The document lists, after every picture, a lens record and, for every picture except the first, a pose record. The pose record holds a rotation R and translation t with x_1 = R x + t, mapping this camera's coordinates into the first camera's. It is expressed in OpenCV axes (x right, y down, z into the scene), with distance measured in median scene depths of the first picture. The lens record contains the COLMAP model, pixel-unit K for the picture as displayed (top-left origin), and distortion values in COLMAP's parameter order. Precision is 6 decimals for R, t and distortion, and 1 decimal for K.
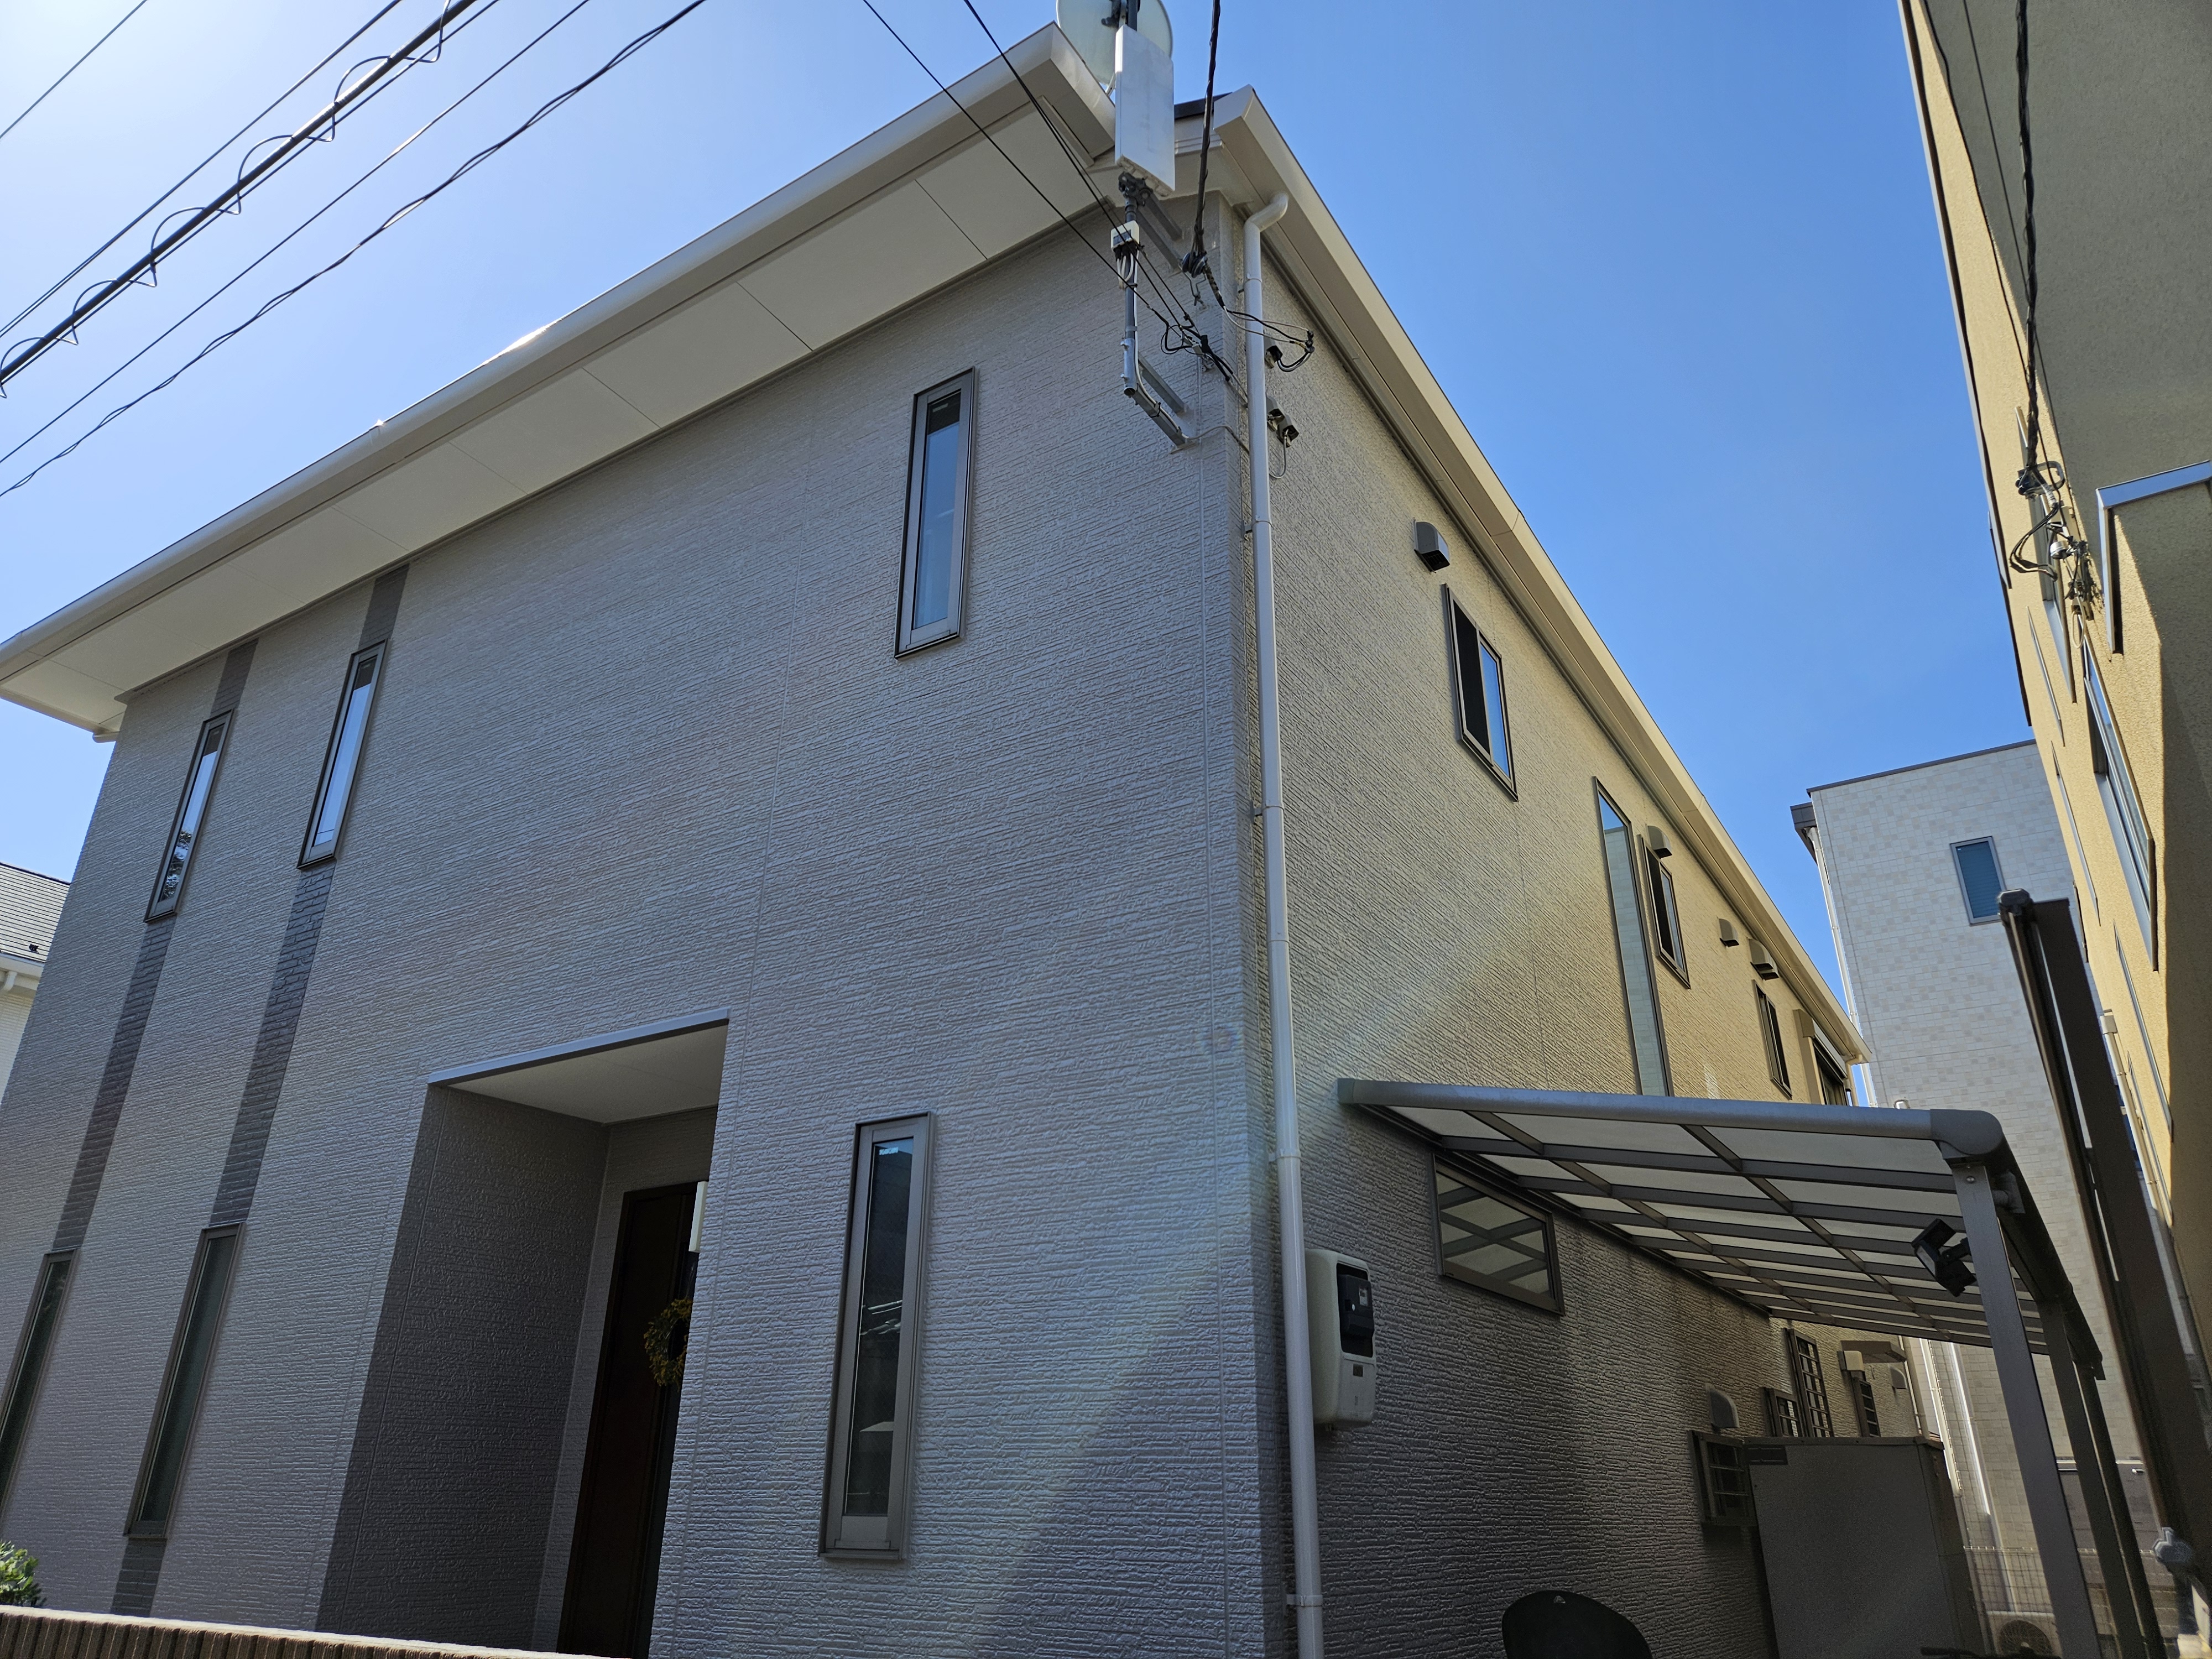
lens RADIAL K [[1490.0, 0, 1106.0], [0, 1490.0, 829.5], [0, 0, 1]] dist [0.087821, -0.085794]
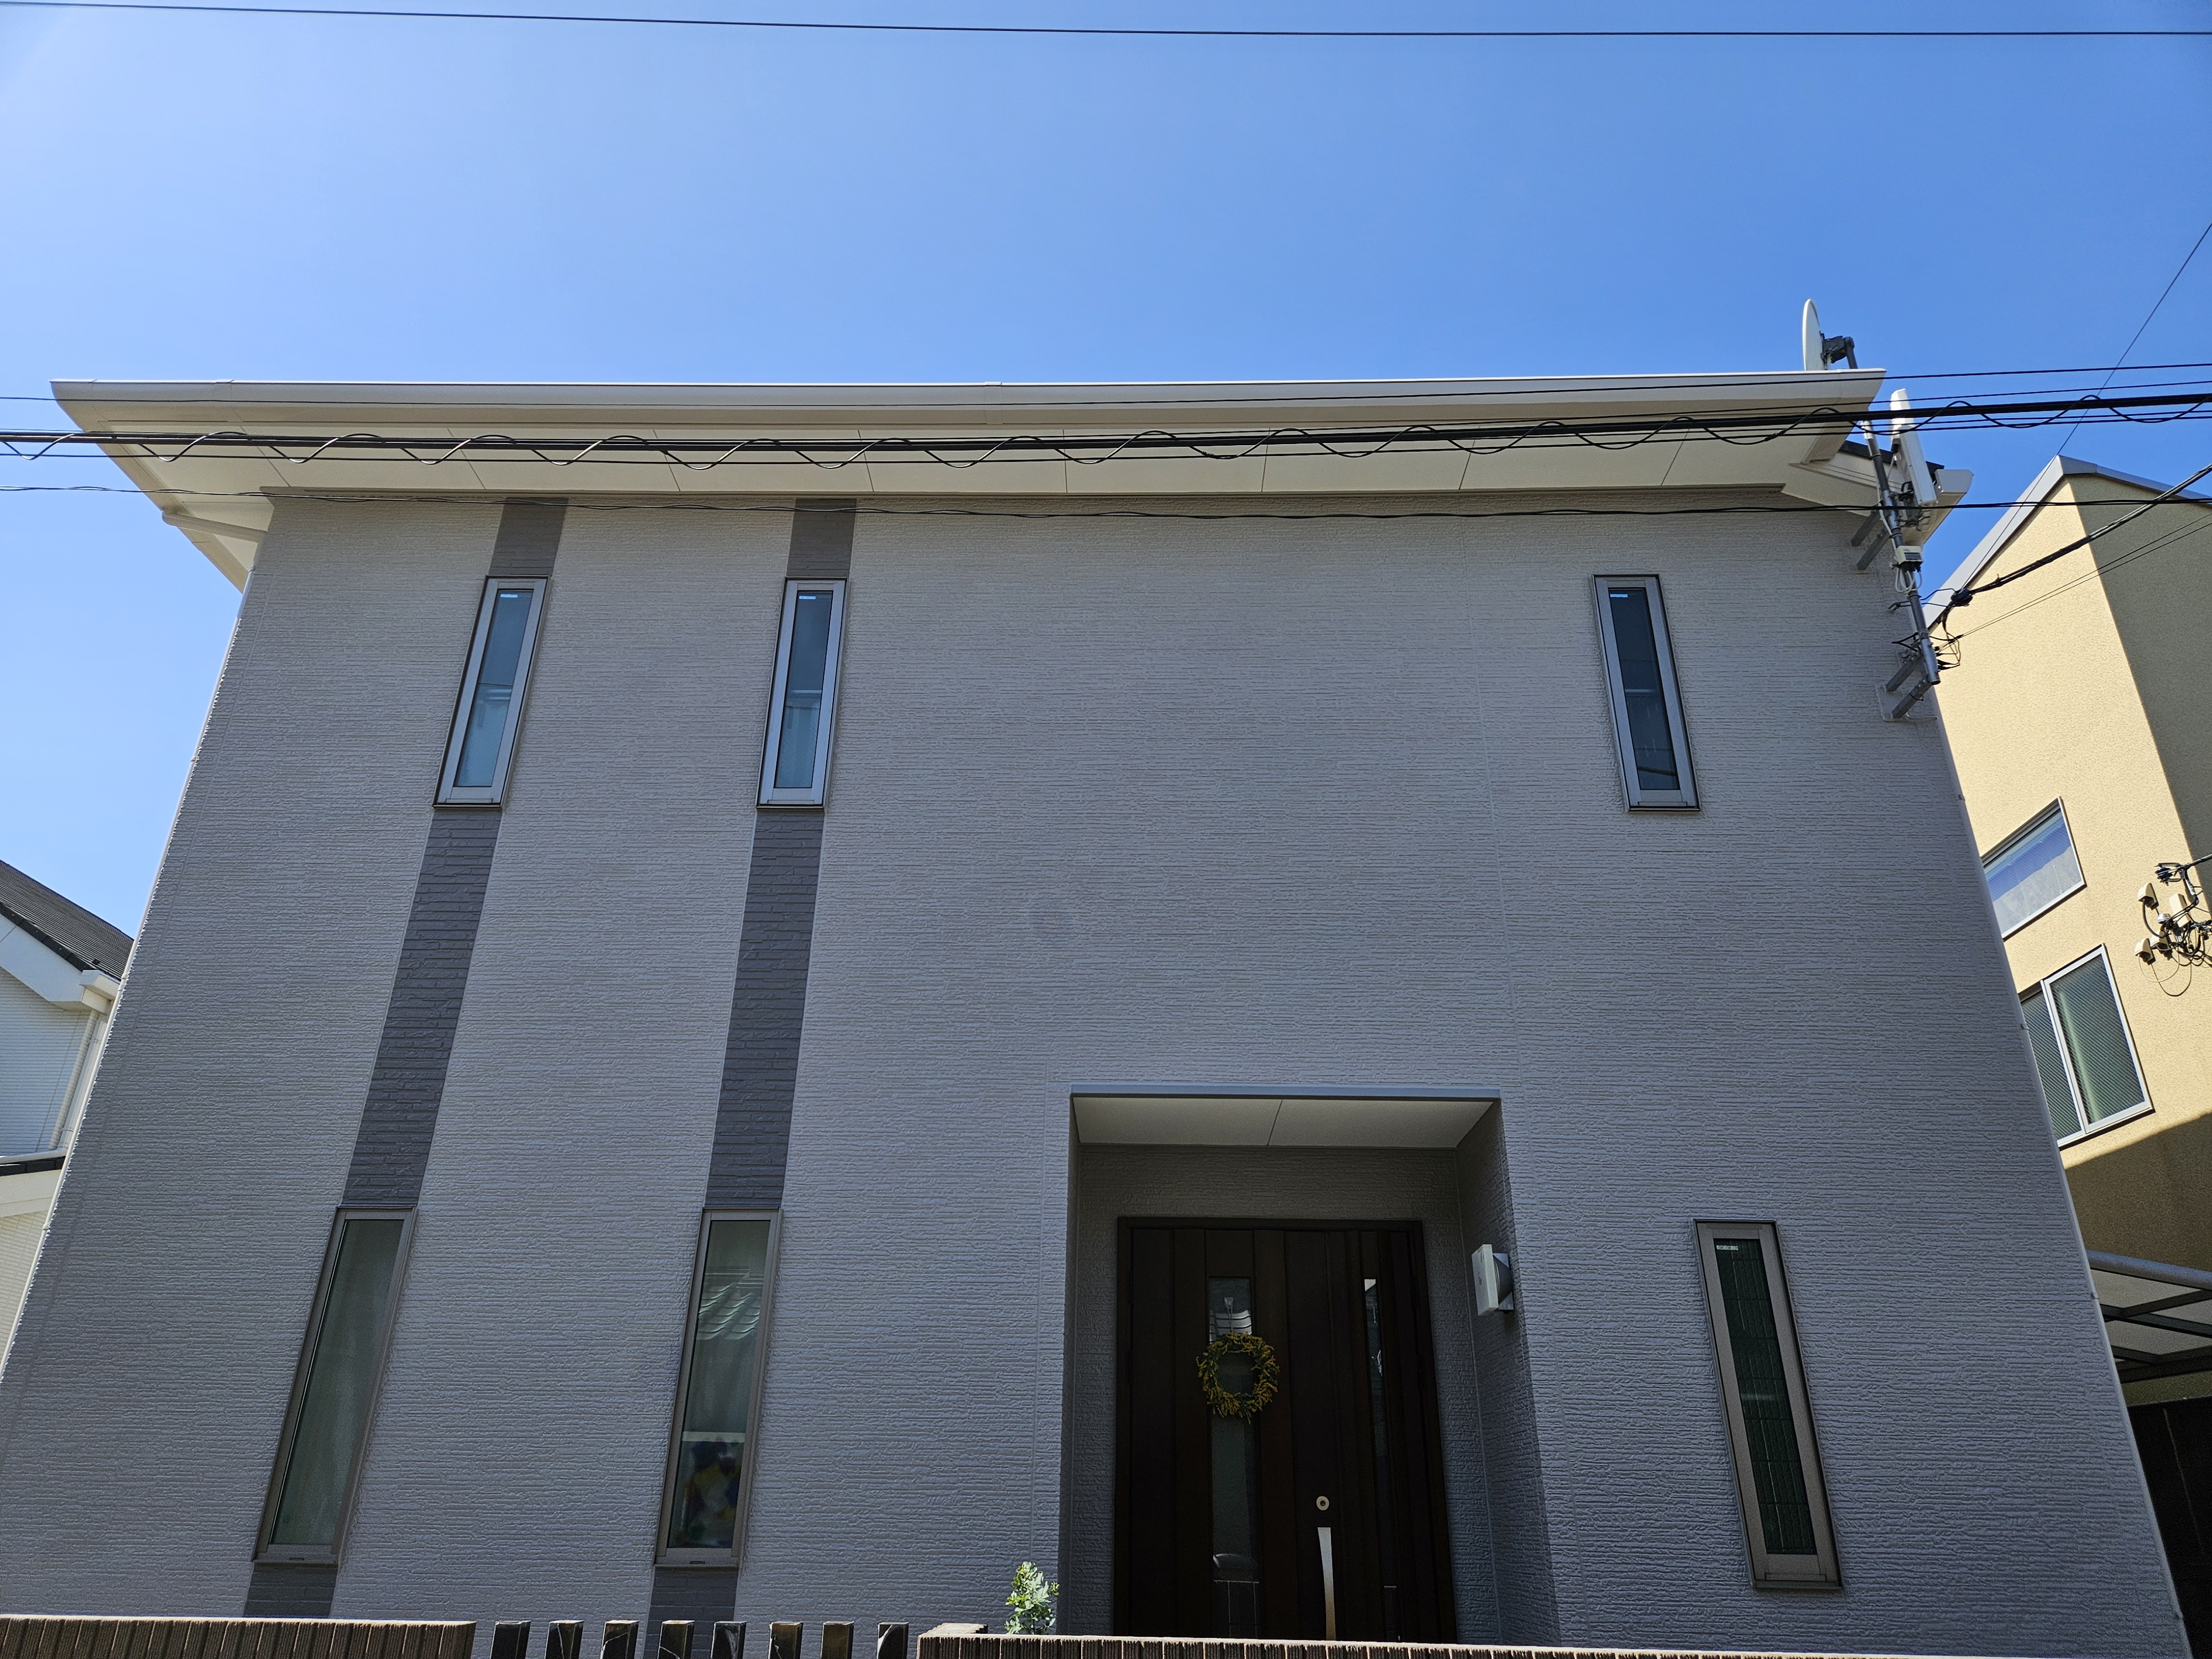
lens RADIAL K [[1474.4, 0, 1115.9], [0, 1474.4, 824.9], [0, 0, 1]] dist [0.082135, -0.066427]
pose [[0.848786, 0.226812, 0.477618, -1.051757], [-0.220081, 0.972901, -0.070901, 0.068735], [-0.480757, -0.044935, 0.875702, 0.175676]]
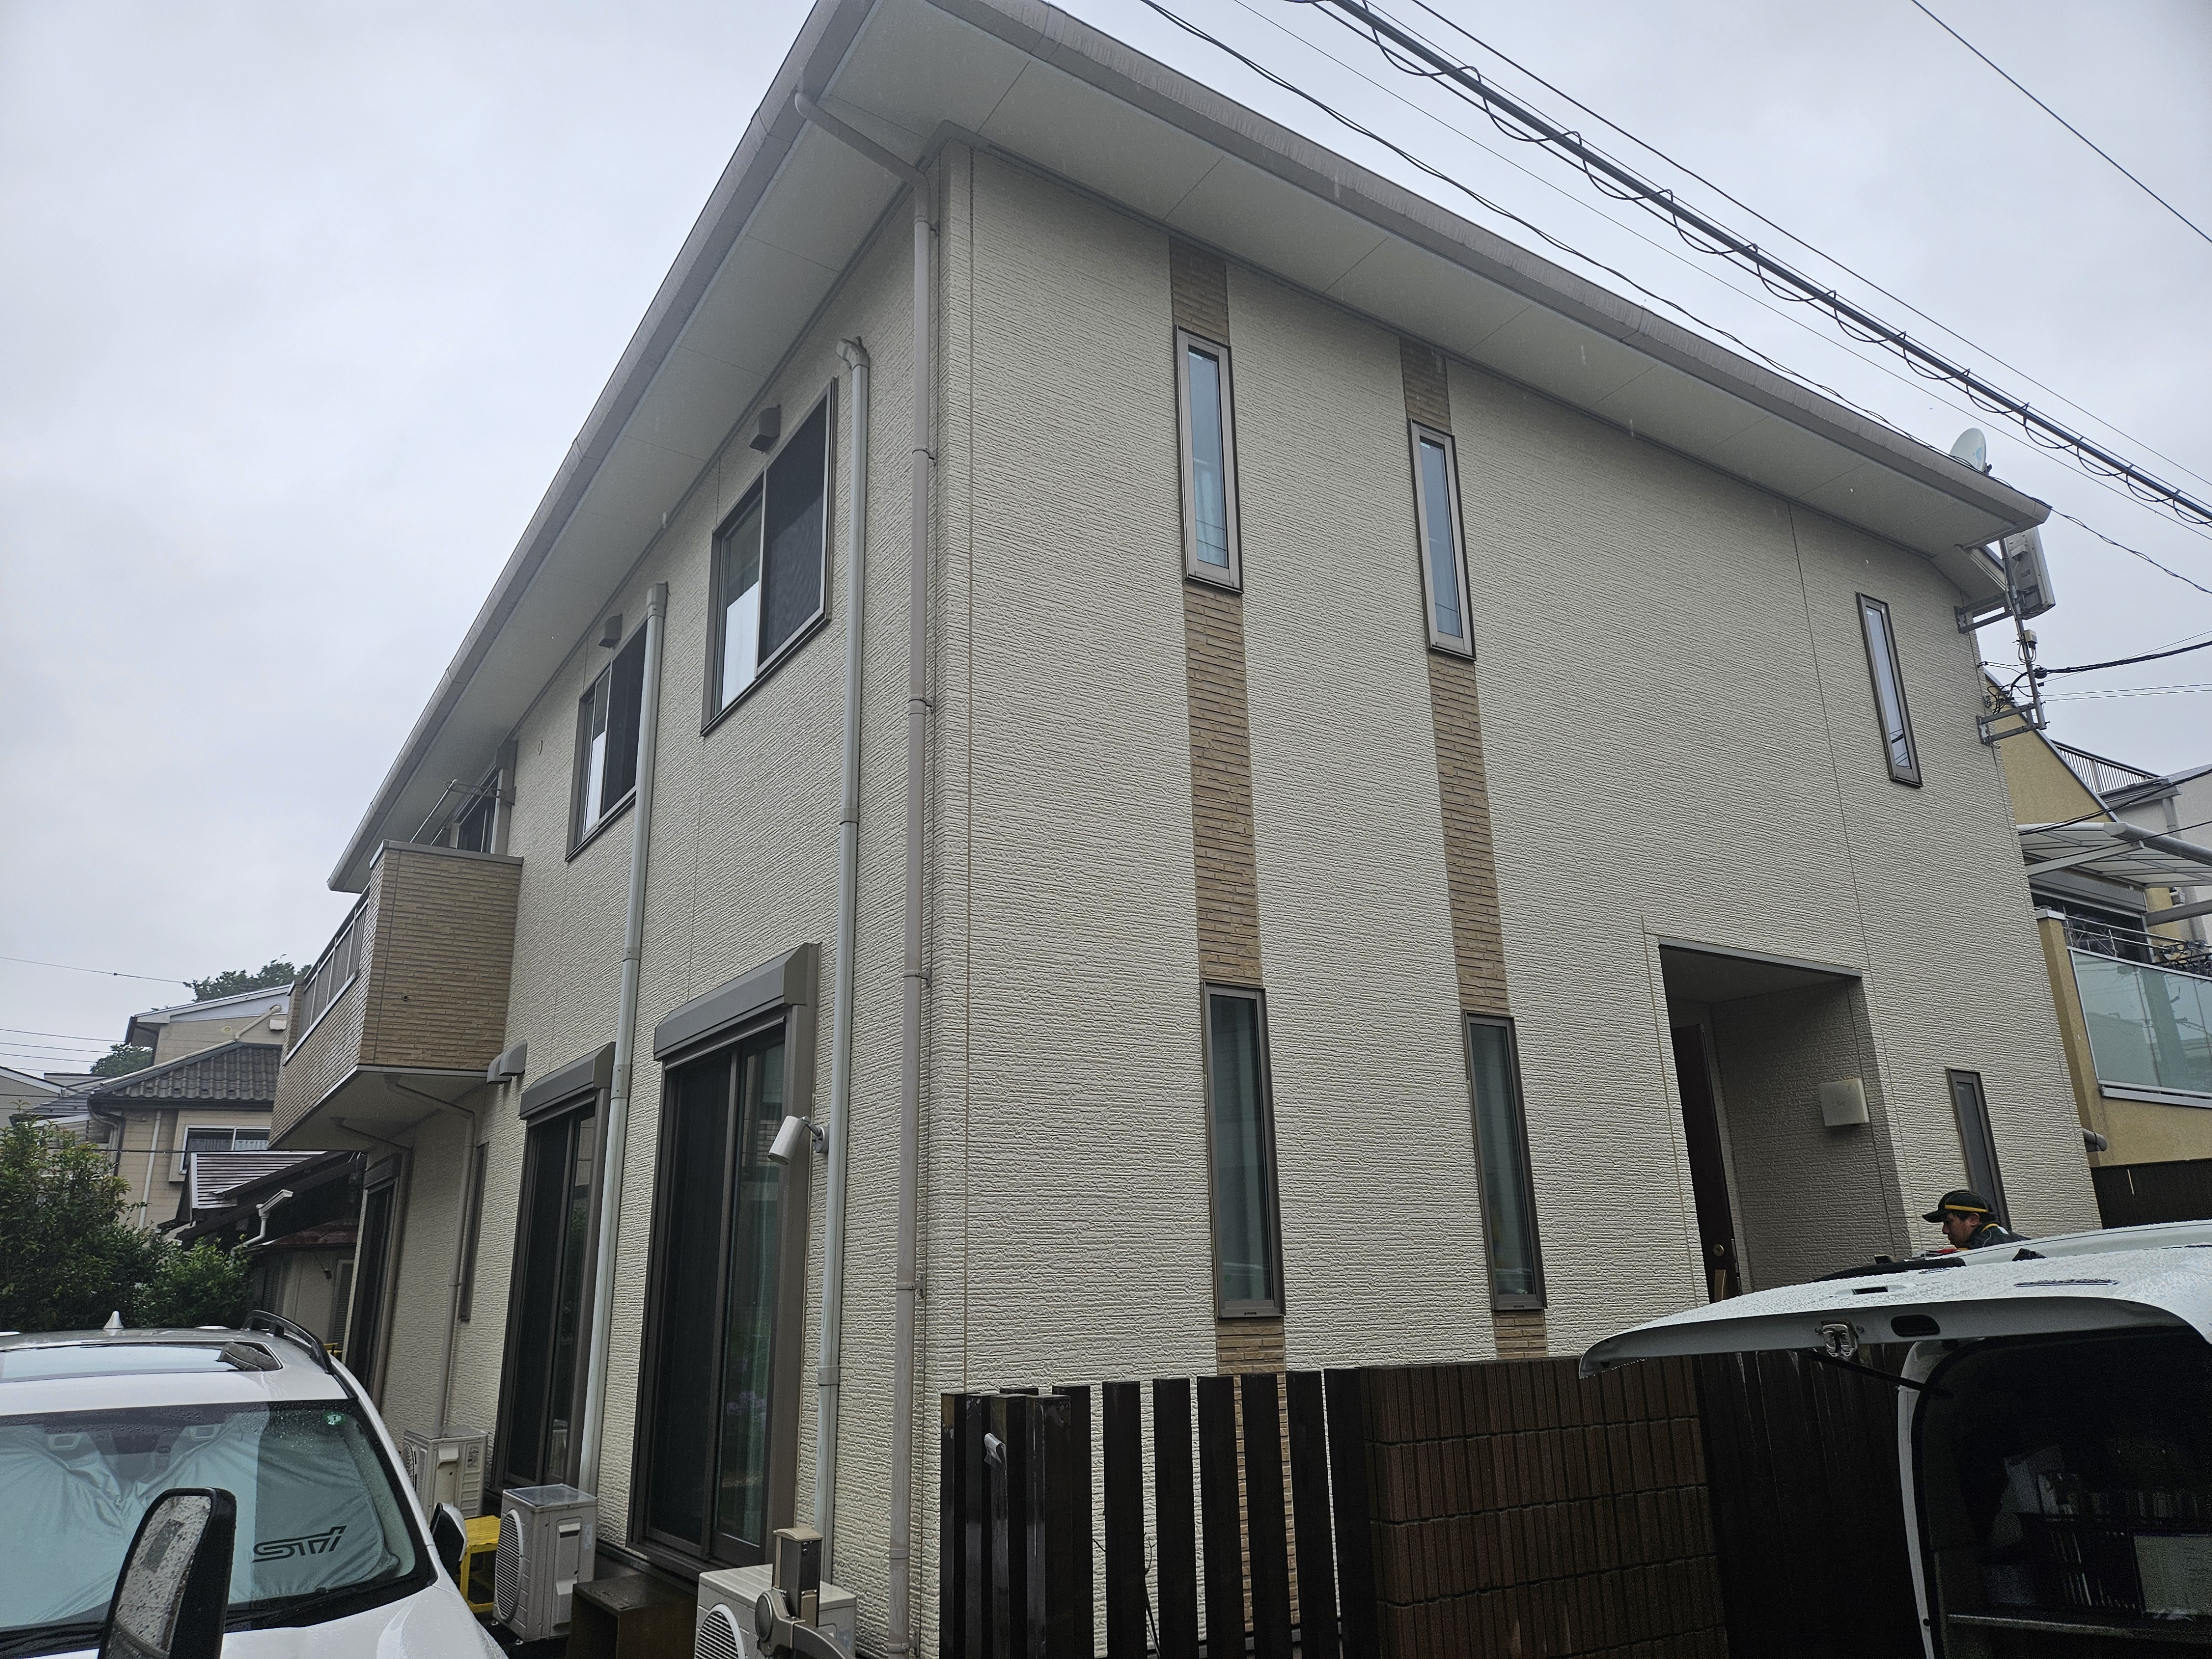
lens RADIAL K [[1470.4, 0, 1132.3], [0, 1470.4, 823.7], [0, 0, 1]] dist [0.092889, -0.077390]
pose [[0.393801, 0.250968, 0.884271, -1.928411], [-0.355468, 0.928740, -0.105284, 0.403599], [-0.847681, -0.272869, 0.454950, 0.962272]]
